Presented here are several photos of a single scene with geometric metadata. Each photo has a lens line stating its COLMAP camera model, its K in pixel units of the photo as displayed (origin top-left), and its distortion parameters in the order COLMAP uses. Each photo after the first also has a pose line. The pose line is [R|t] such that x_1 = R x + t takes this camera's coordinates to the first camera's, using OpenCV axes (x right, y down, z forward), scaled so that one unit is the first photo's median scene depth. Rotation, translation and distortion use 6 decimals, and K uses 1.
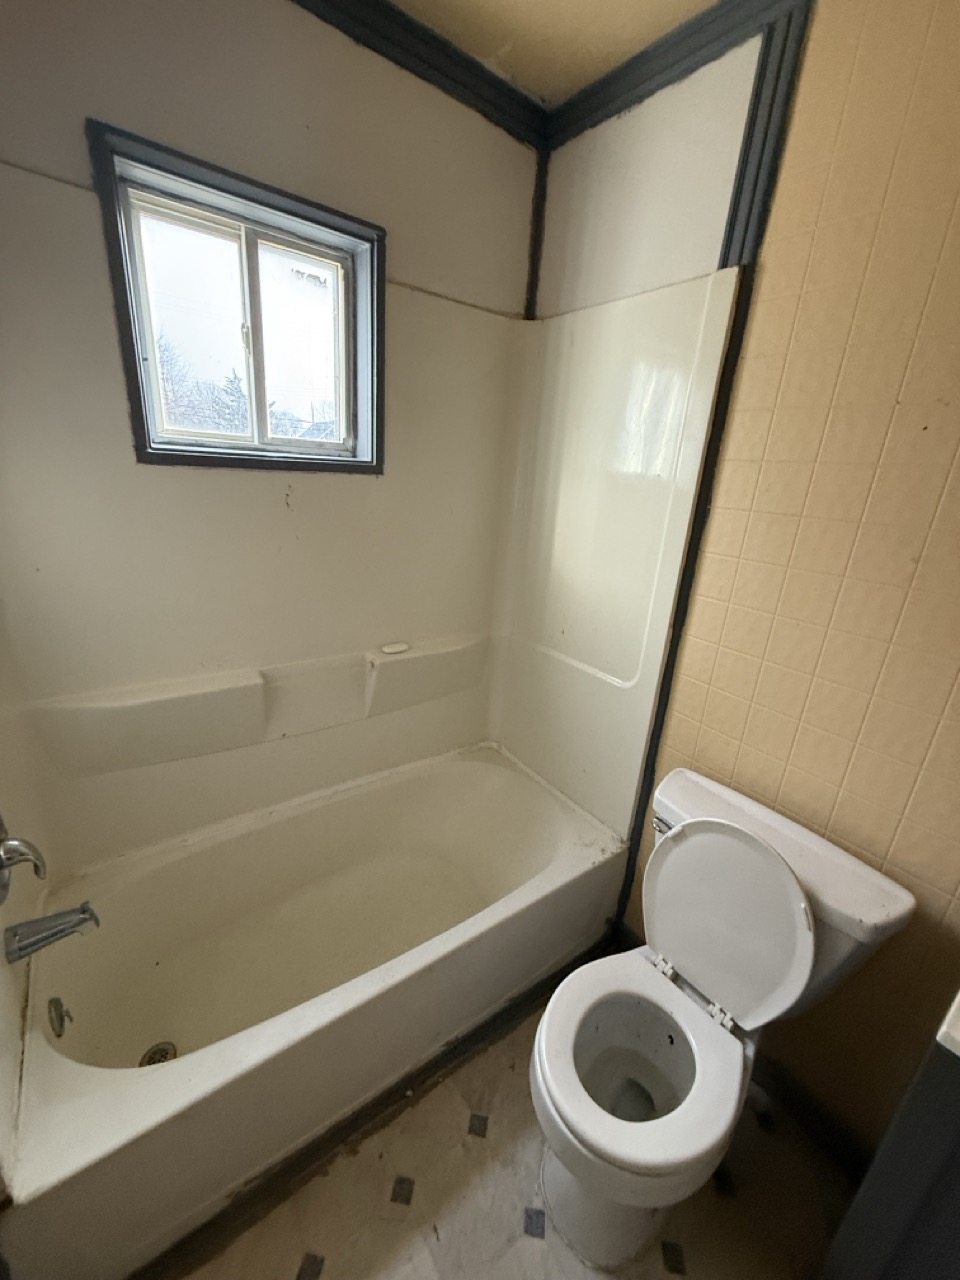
lens RADIAL K [[511.6, 0, 481.0], [0, 511.6, 638.5], [0, 0, 1]] dist [0.001498, 0.000218]
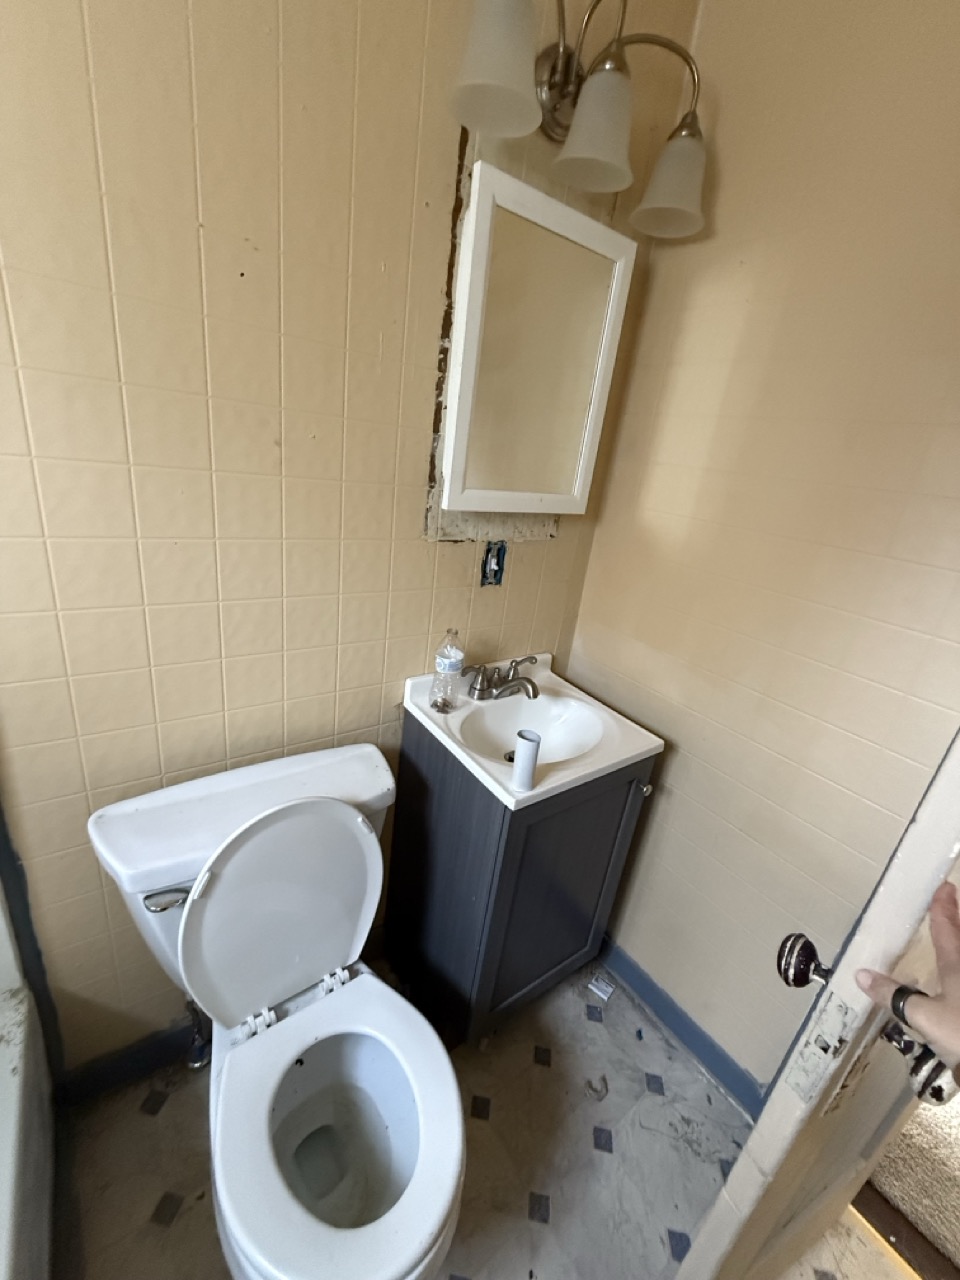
lens RADIAL K [[511.6, 0, 480.8], [0, 511.6, 641.6], [0, 0, 1]] dist [0.001498, 0.000218]
pose [[0.014097, -0.426043, 0.904593, -0.091314], [0.196637, 0.888198, 0.415257, -0.118845], [-0.980375, 0.172023, 0.096297, 0.526584]]
